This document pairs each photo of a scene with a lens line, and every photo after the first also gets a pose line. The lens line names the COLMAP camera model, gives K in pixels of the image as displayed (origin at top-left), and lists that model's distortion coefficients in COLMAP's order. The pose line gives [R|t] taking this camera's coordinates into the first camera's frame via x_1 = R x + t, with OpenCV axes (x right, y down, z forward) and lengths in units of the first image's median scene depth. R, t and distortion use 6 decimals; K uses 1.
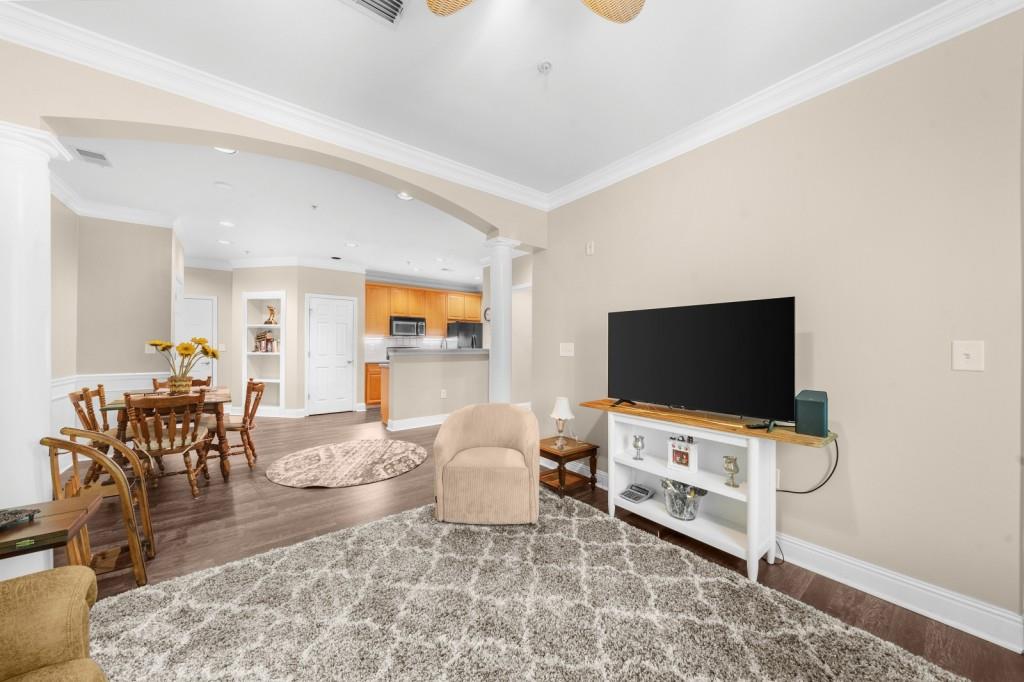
lens RADIAL K [[350.5, 0, 506.3], [0, 350.5, 340.8], [0, 0, 1]] dist [-0.003408, -0.000068]
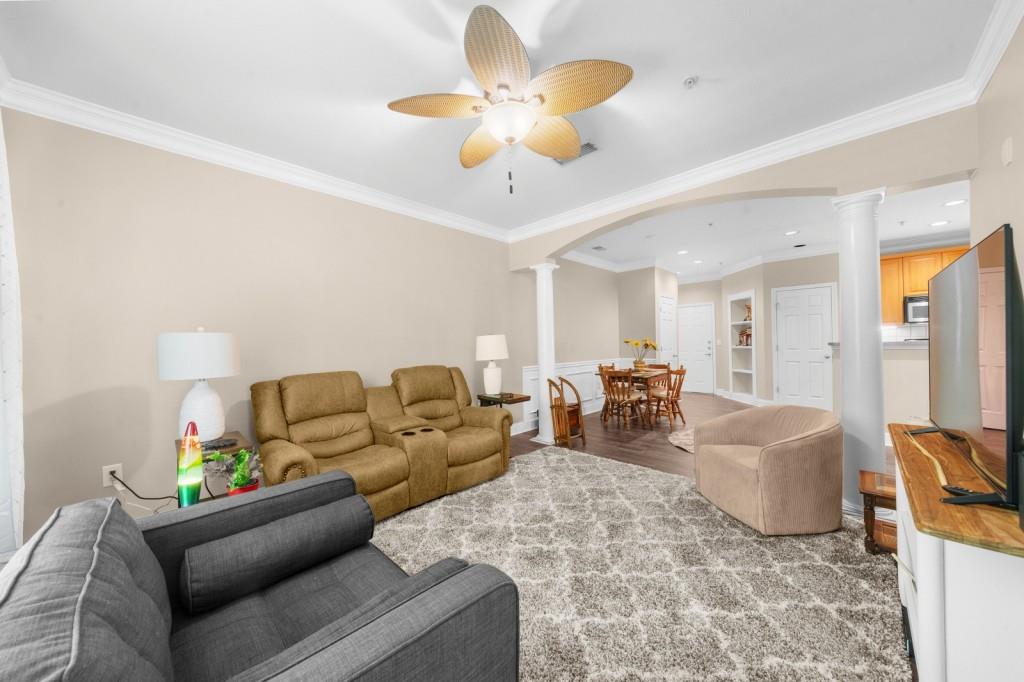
lens RADIAL K [[350.5, 0, 506.5], [0, 350.5, 344.4], [0, 0, 1]] dist [-0.003408, -0.000068]
pose [[0.141628, -0.004071, -0.989912, 0.939475], [0.033952, 0.999423, 0.000747, 0.001952], [0.989338, -0.033715, 0.141684, 0.233794]]
